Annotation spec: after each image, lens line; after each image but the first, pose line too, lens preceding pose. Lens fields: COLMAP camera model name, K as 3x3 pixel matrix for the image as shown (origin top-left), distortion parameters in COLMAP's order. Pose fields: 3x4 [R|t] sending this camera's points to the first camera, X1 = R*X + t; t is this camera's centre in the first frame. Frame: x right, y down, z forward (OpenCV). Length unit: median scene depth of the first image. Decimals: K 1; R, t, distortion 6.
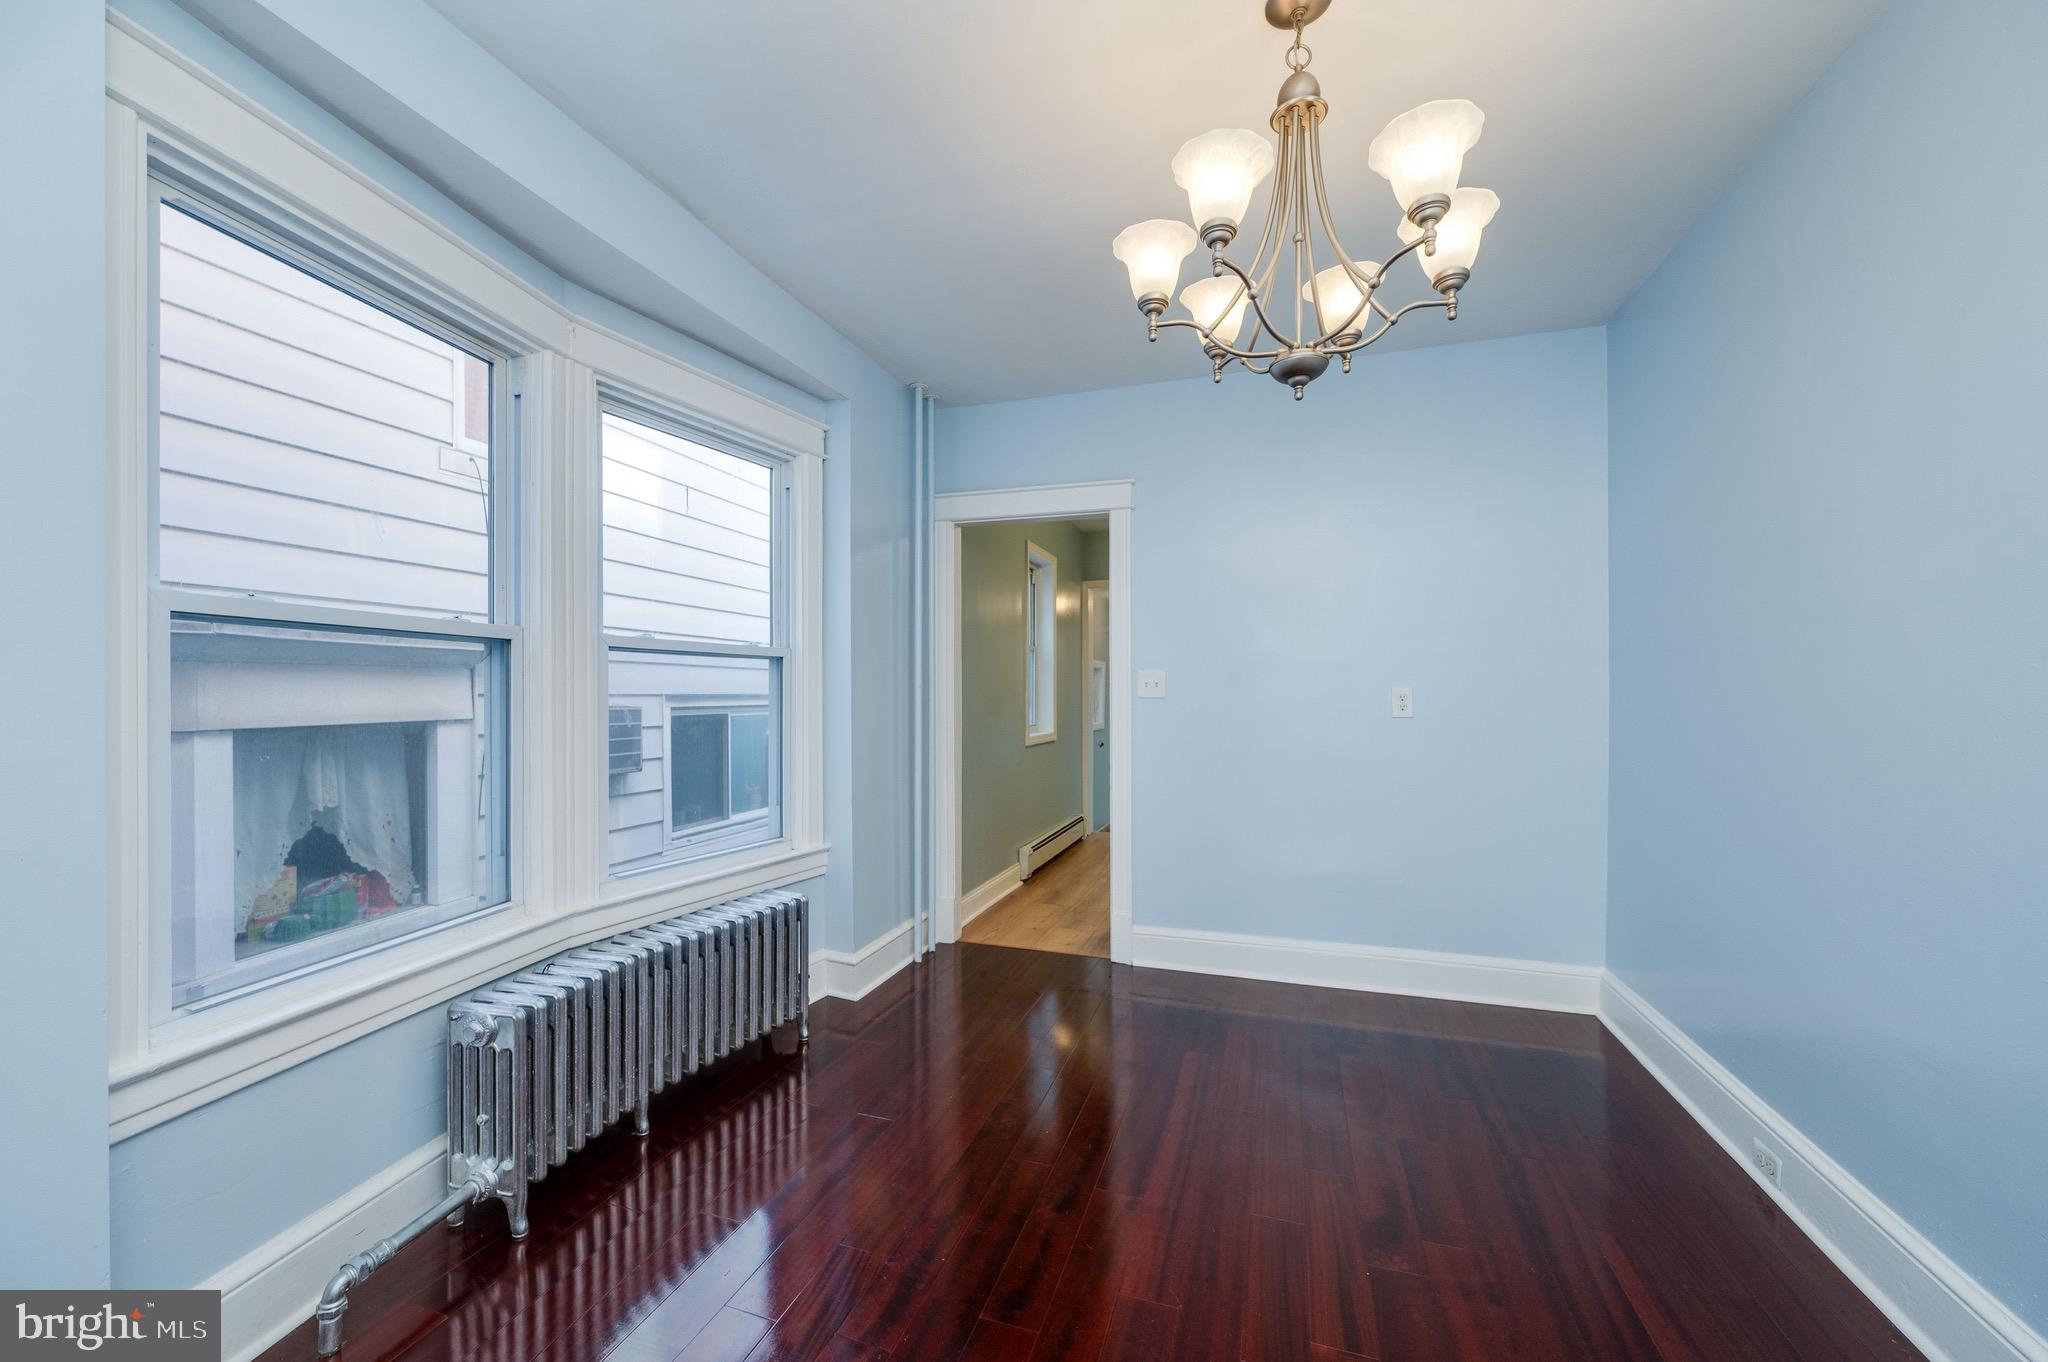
lens RADIAL K [[832.8, 0, 1023.2], [0, 832.8, 690.7], [0, 0, 1]] dist [0.000149, -0.000088]
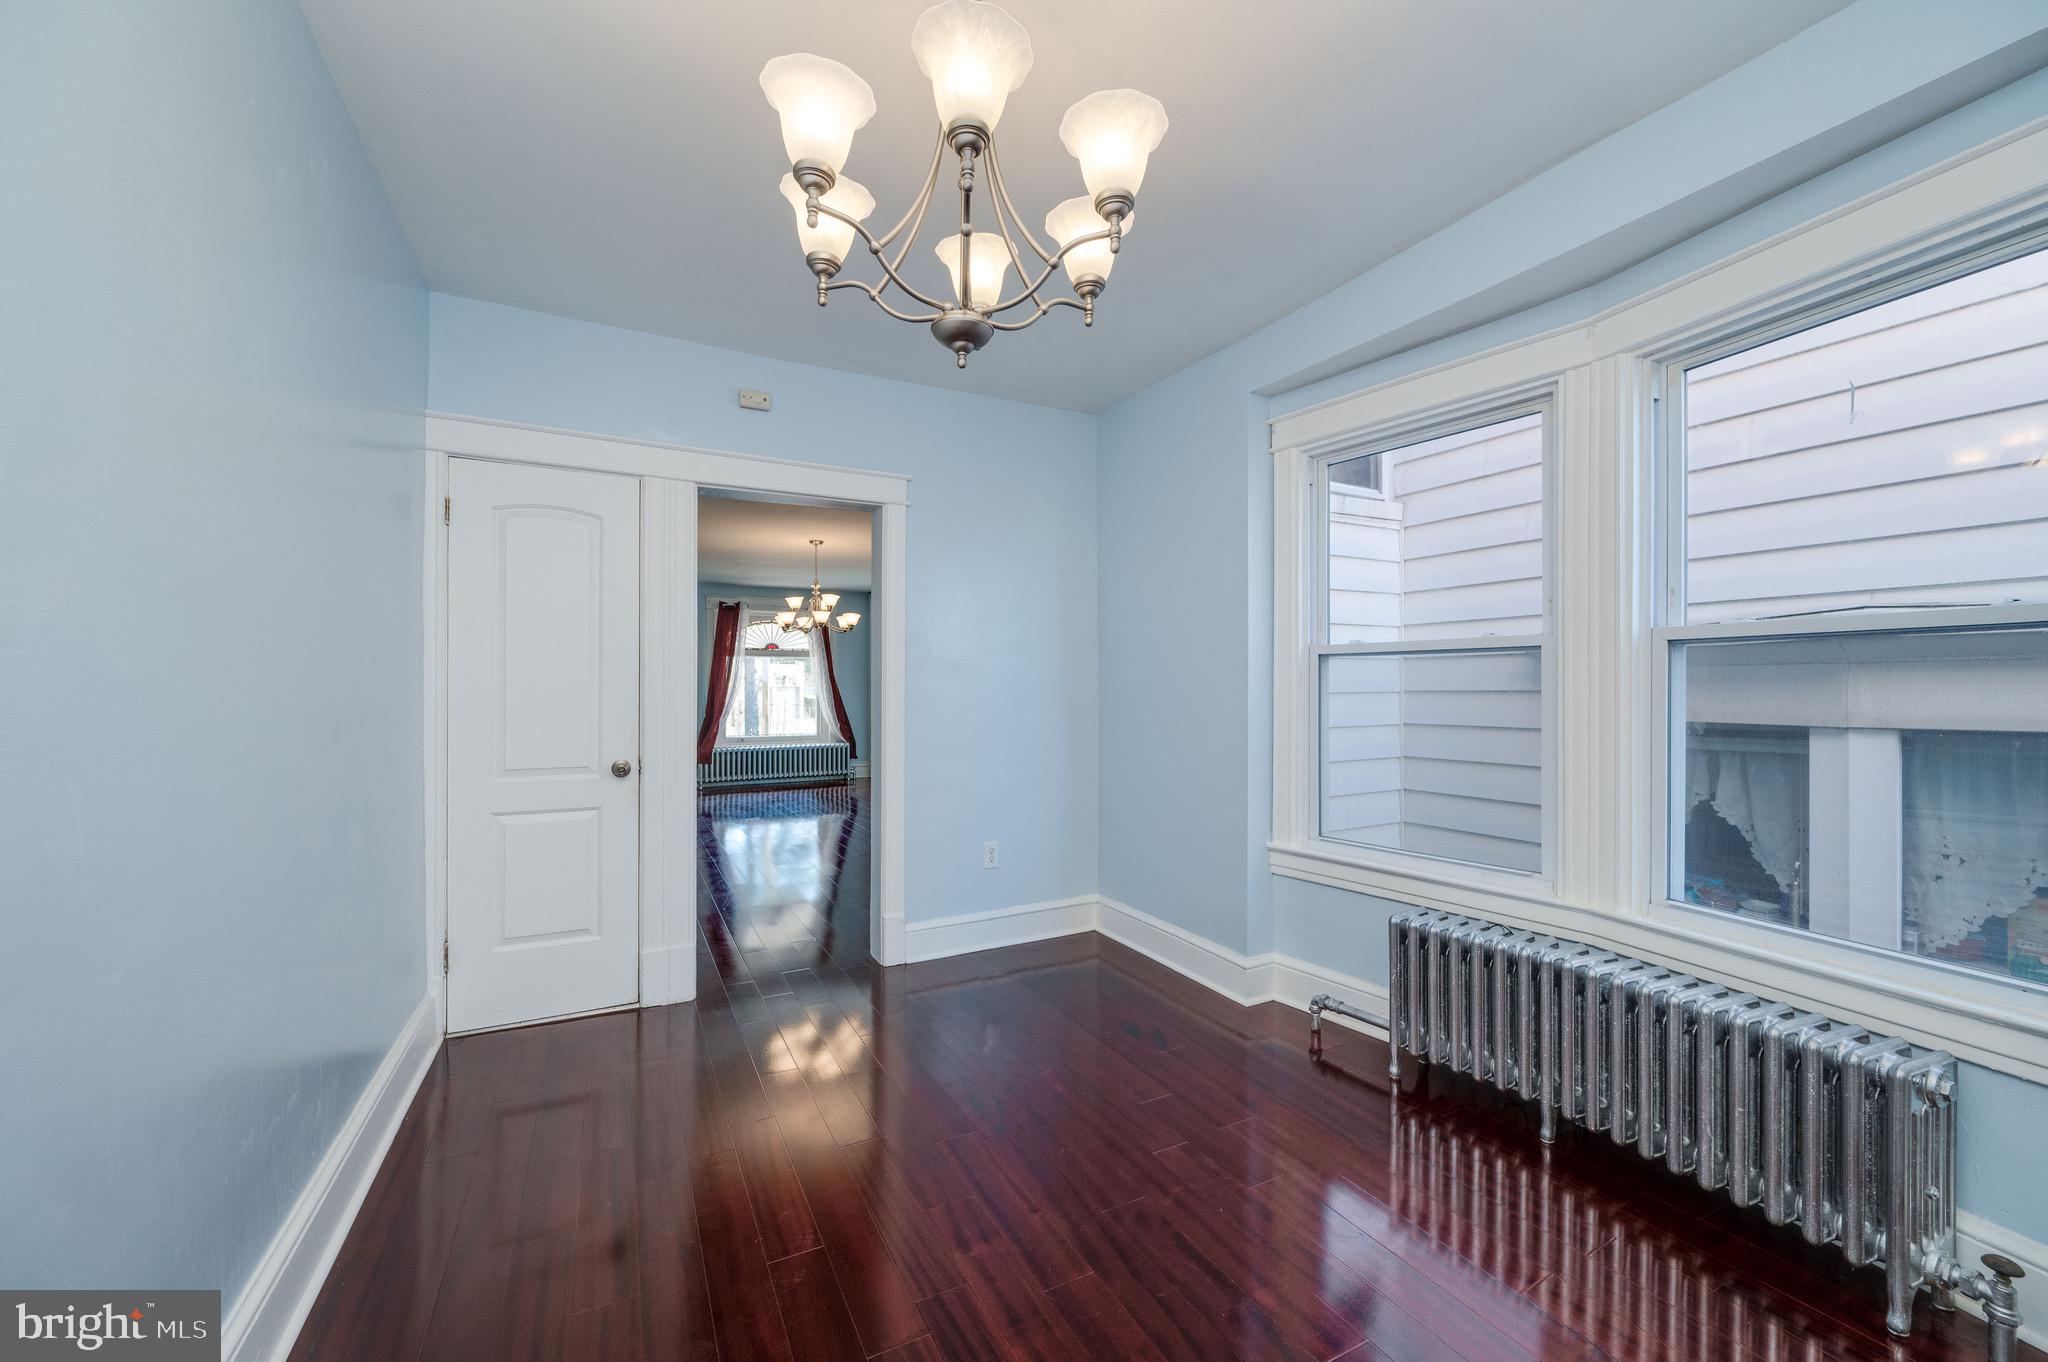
lens RADIAL K [[768.0, 0, 1026.1], [0, 768.0, 689.7], [0, 0, 1]] dist [-0.000120, -0.000007]
pose [[-0.690184, -0.003345, -0.723626, 0.565641], [0.000393, 0.999987, -0.004998, 0.003562], [0.723634, -0.003734, -0.690174, 1.072053]]
